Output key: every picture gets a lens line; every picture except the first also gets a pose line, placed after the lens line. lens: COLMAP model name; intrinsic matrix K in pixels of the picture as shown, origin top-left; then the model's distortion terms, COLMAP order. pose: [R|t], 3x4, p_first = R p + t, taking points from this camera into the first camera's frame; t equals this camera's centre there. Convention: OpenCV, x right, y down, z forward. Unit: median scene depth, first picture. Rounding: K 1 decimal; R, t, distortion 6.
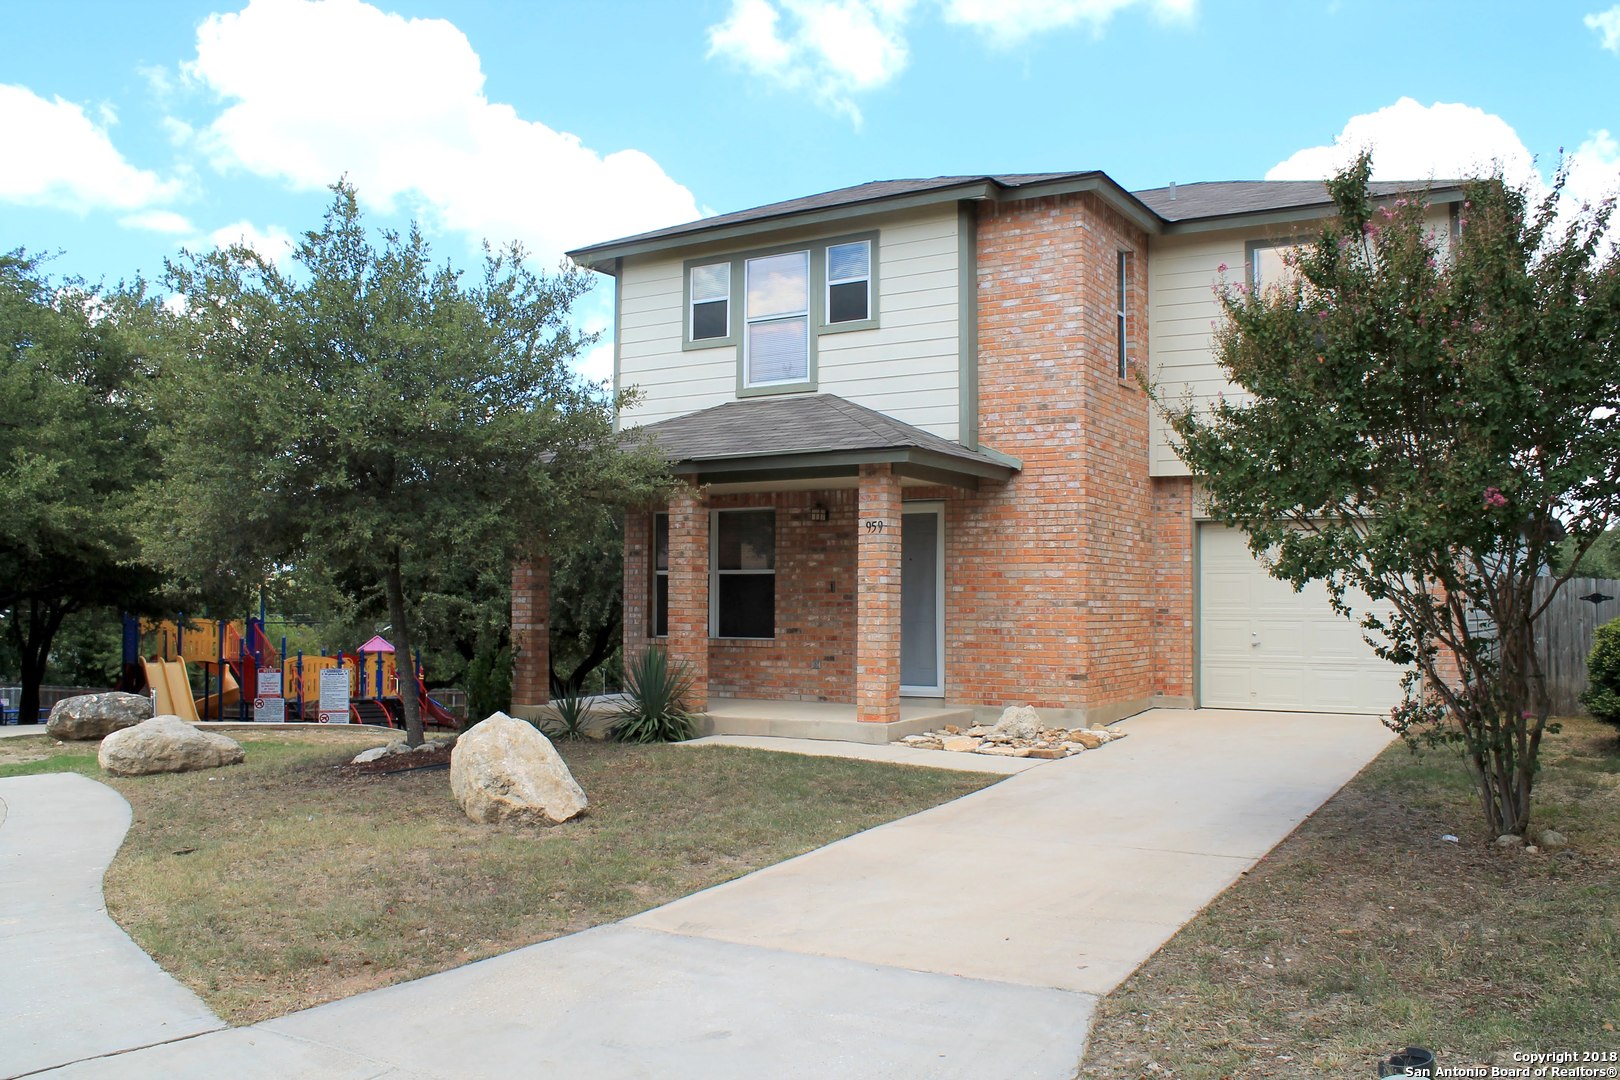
lens RADIAL K [[1372.9, 0, 789.0], [0, 1372.9, 554.8], [0, 0, 1]] dist [-0.169309, 0.173075]
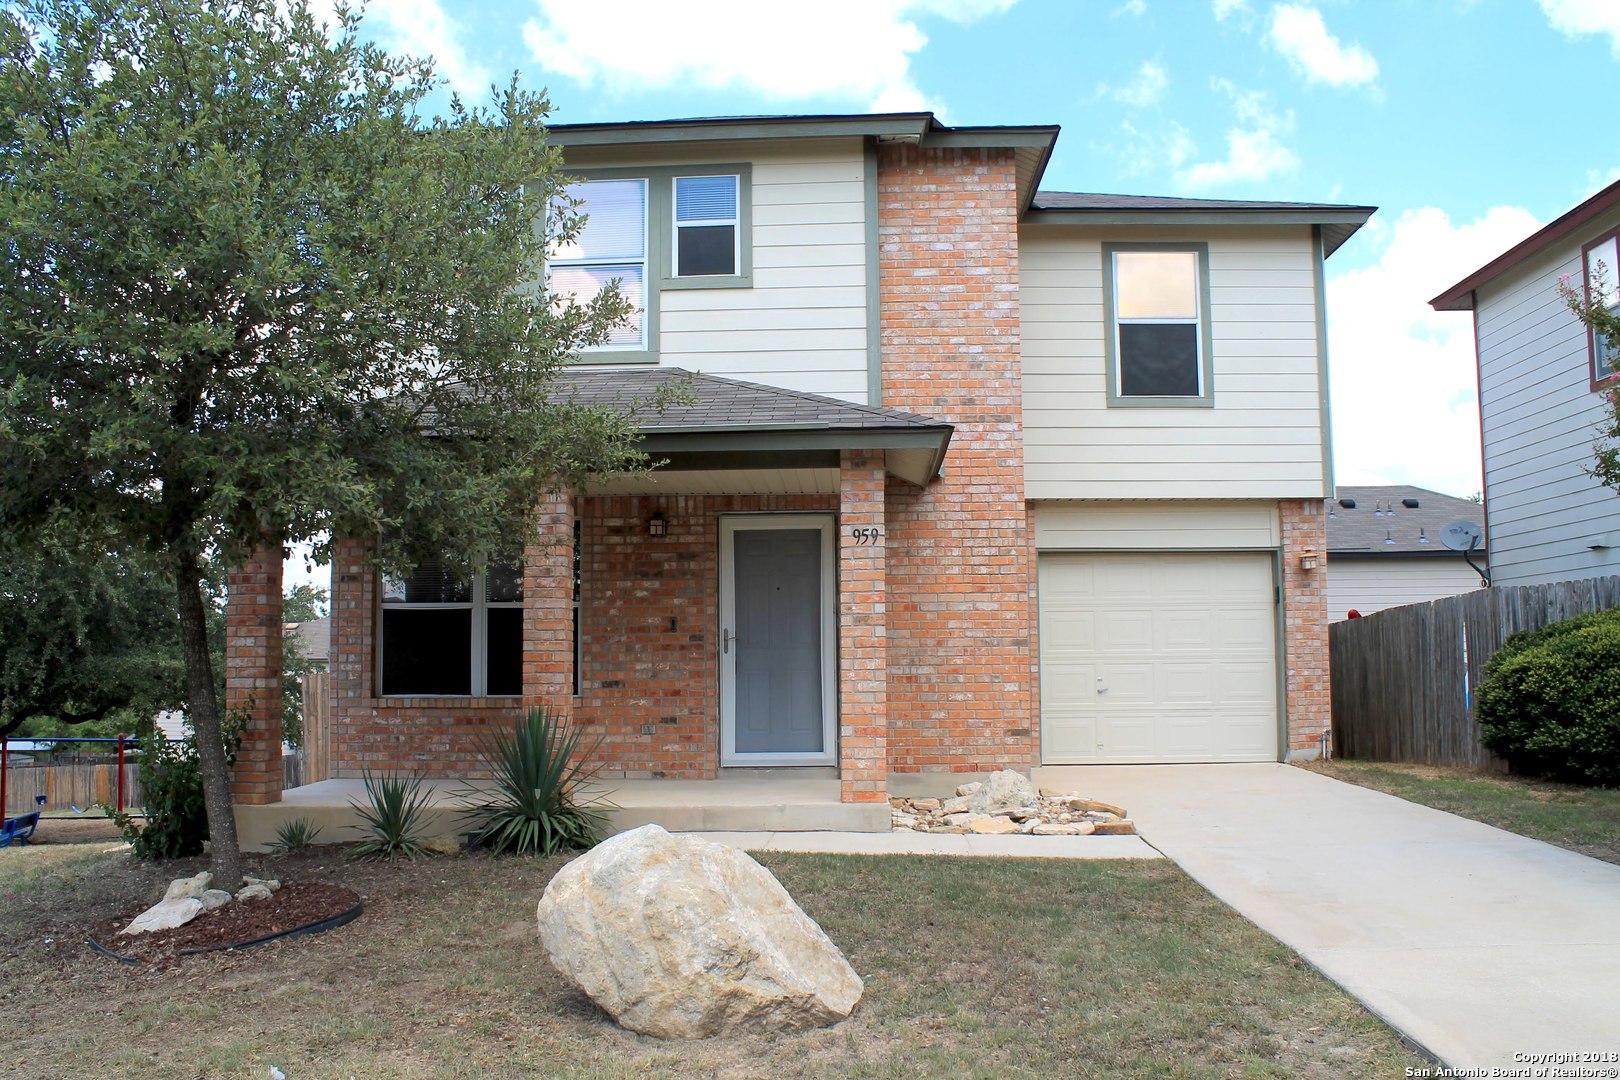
lens RADIAL K [[1372.9, 0, 789.0], [0, 1372.9, 554.8], [0, 0, 1]] dist [-0.169309, 0.173075]
pose [[0.872818, 0.027932, 0.487246, -0.297526], [-0.004894, 0.998812, -0.048492, 0.022821], [-0.488022, 0.039940, 0.871917, 0.336413]]
